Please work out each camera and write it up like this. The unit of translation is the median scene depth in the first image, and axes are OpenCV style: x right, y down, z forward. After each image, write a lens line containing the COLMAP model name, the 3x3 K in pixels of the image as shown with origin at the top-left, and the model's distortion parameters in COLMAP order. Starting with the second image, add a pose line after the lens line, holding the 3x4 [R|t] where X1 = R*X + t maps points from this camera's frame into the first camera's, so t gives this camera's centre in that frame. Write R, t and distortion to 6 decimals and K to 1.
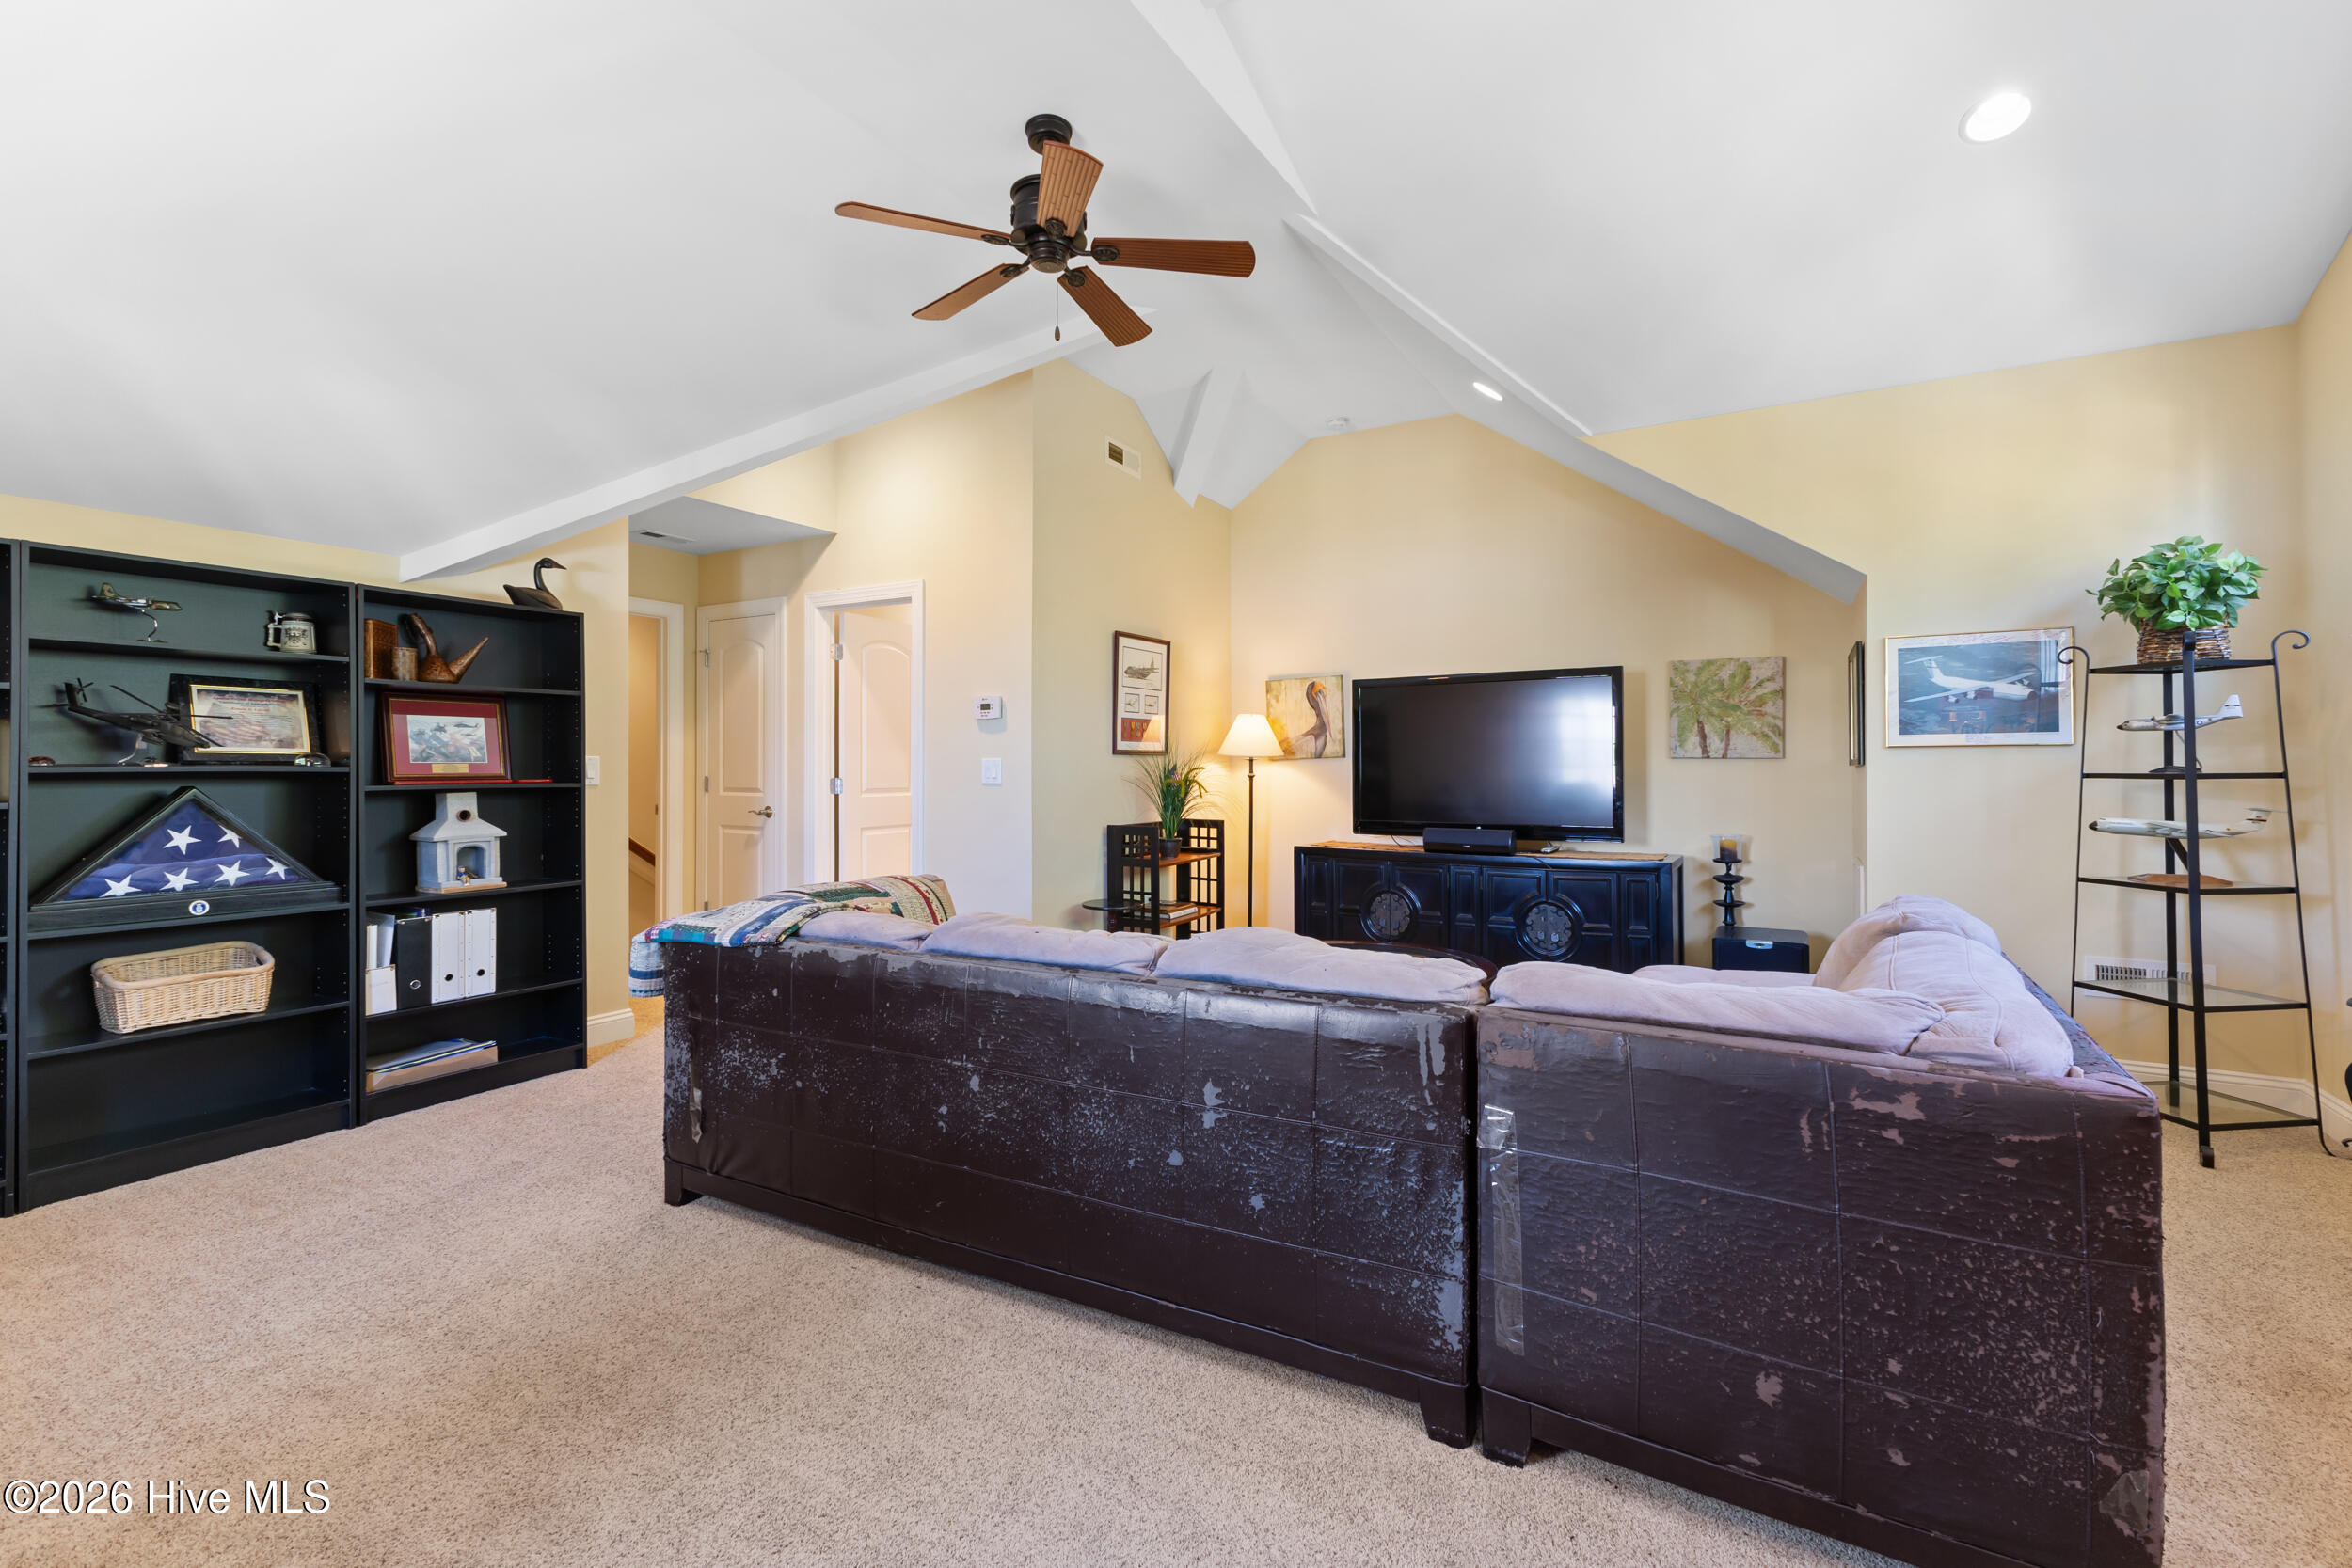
lens RADIAL K [[1006.8, 0, 1183.5], [0, 1006.8, 771.6], [0, 0, 1]] dist [-0.002559, 0.000553]
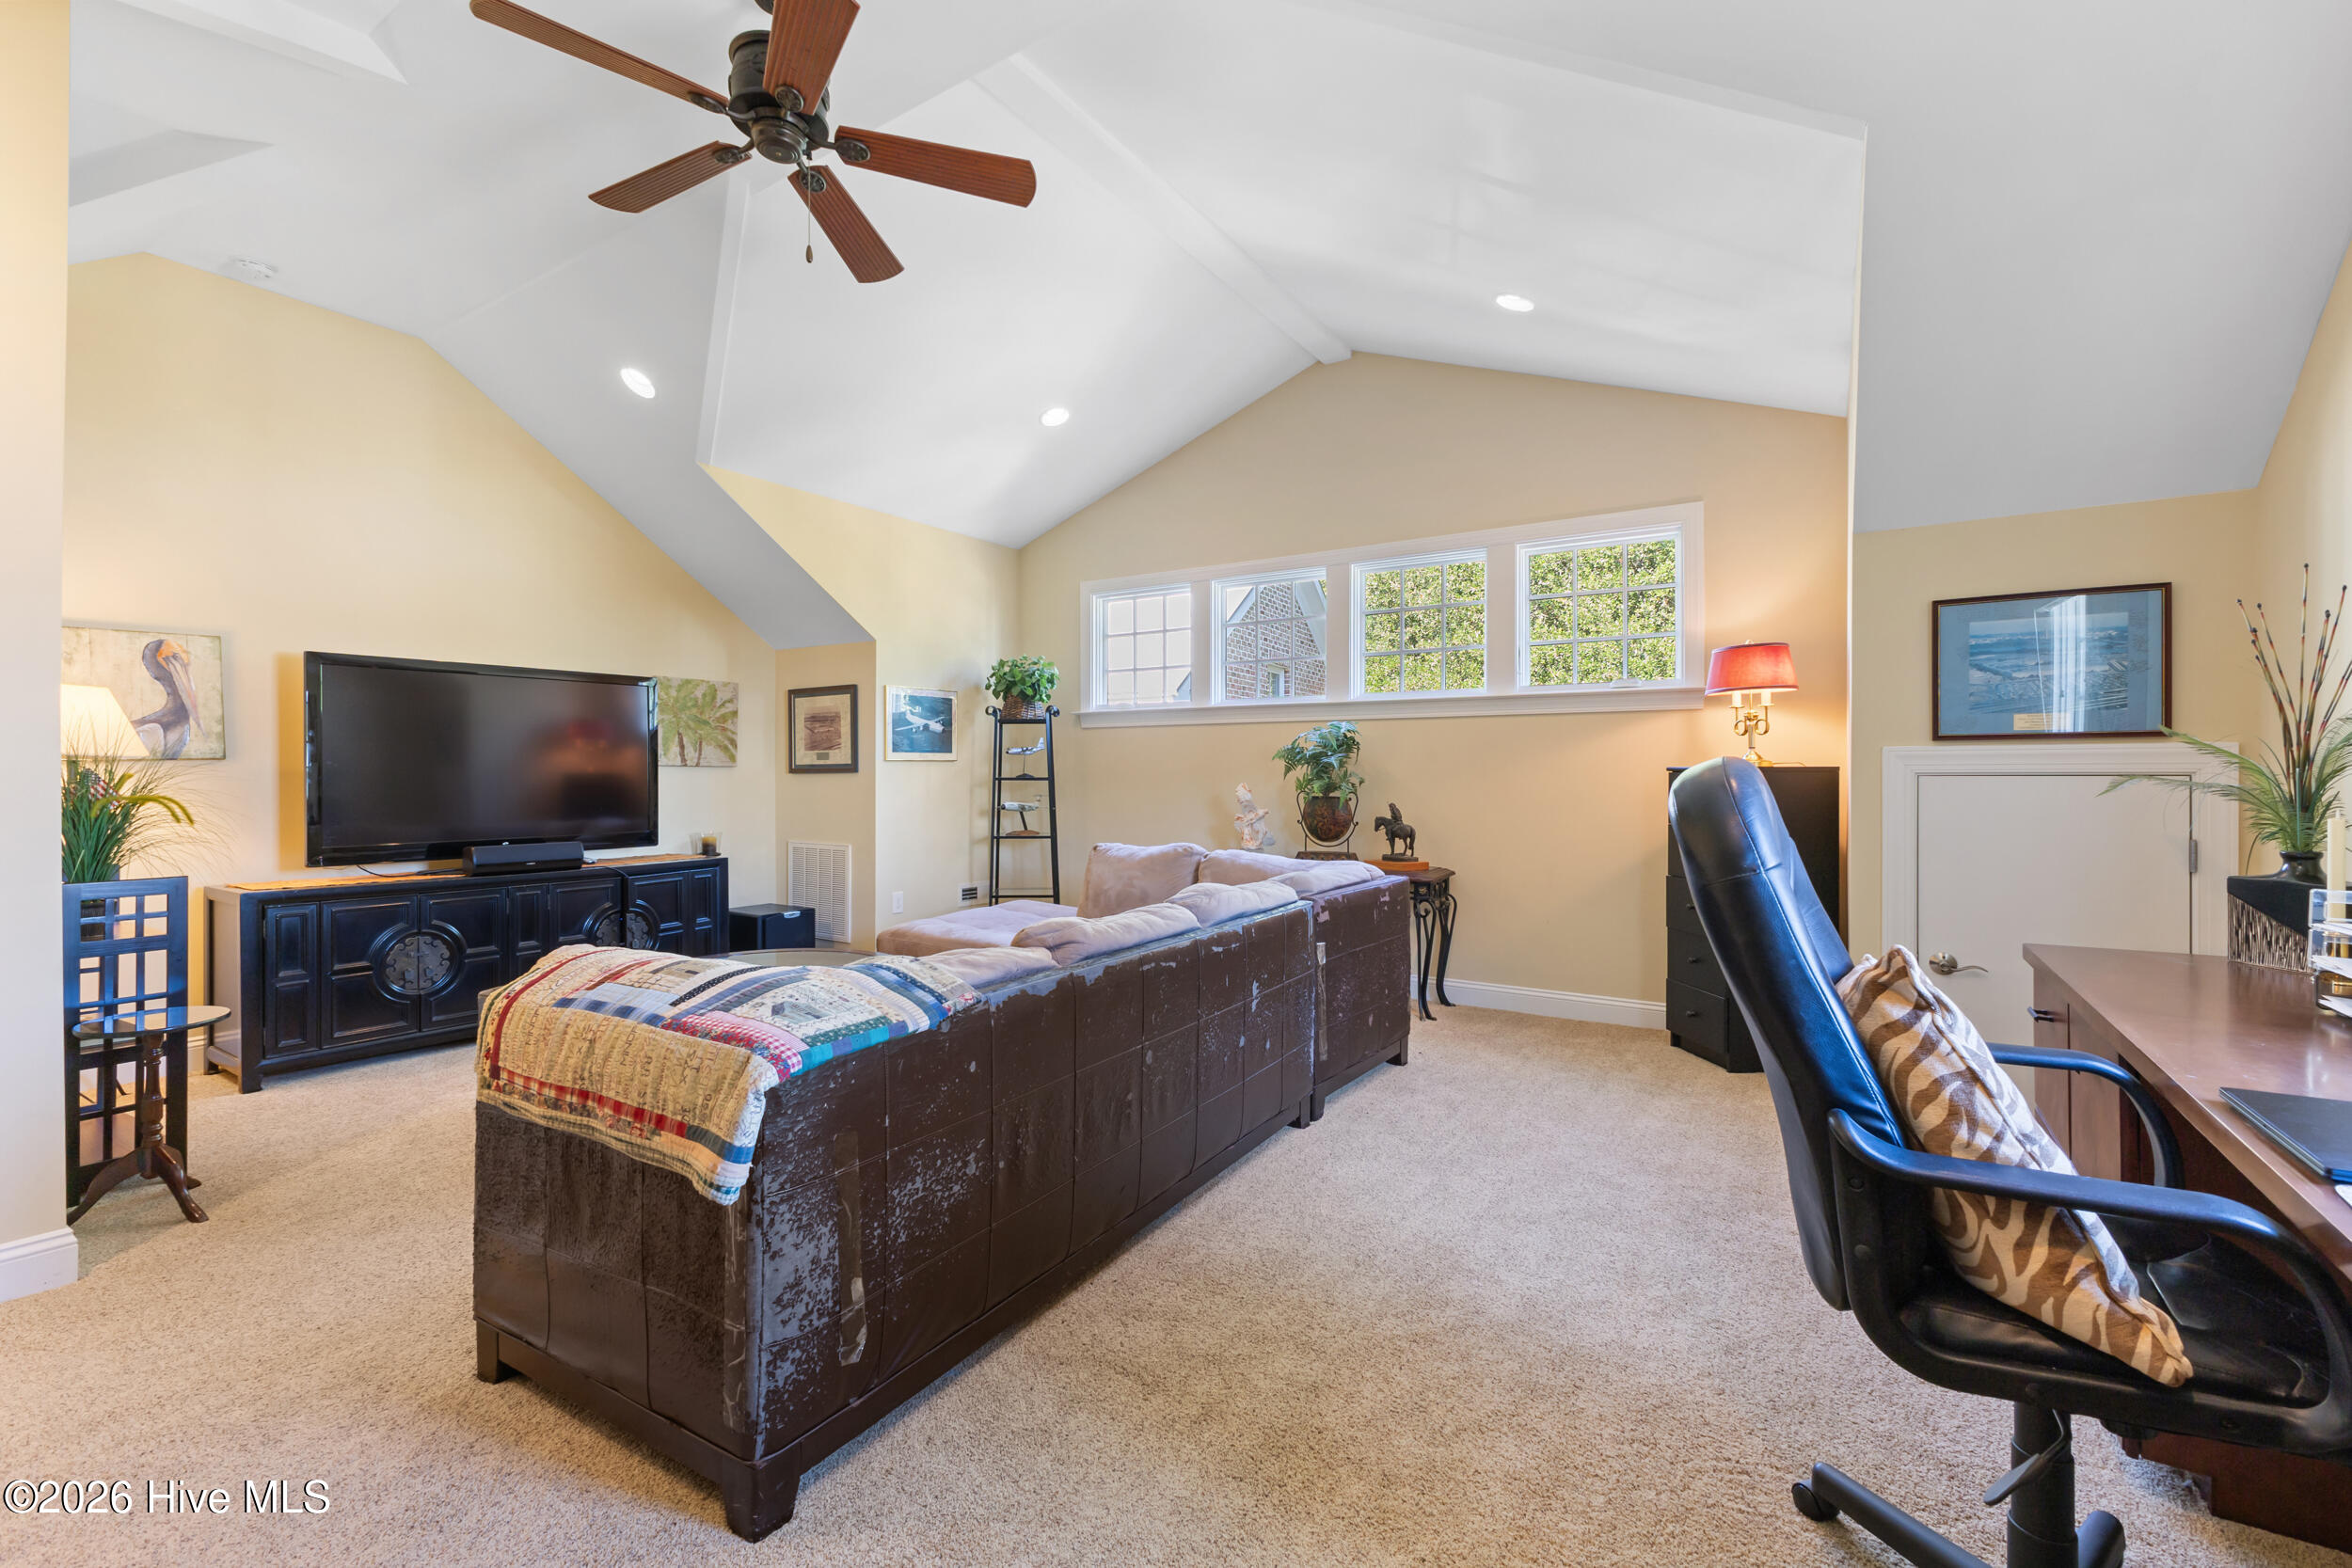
lens RADIAL K [[1006.8, 0, 1183.5], [0, 1006.8, 771.6], [0, 0, 1]] dist [-0.002559, 0.000553]
pose [[0.049490, 0.001597, 0.998773, -0.719941], [0.003262, 0.999993, -0.001761, -0.004436], [-0.998769, 0.003345, 0.049484, 0.488818]]
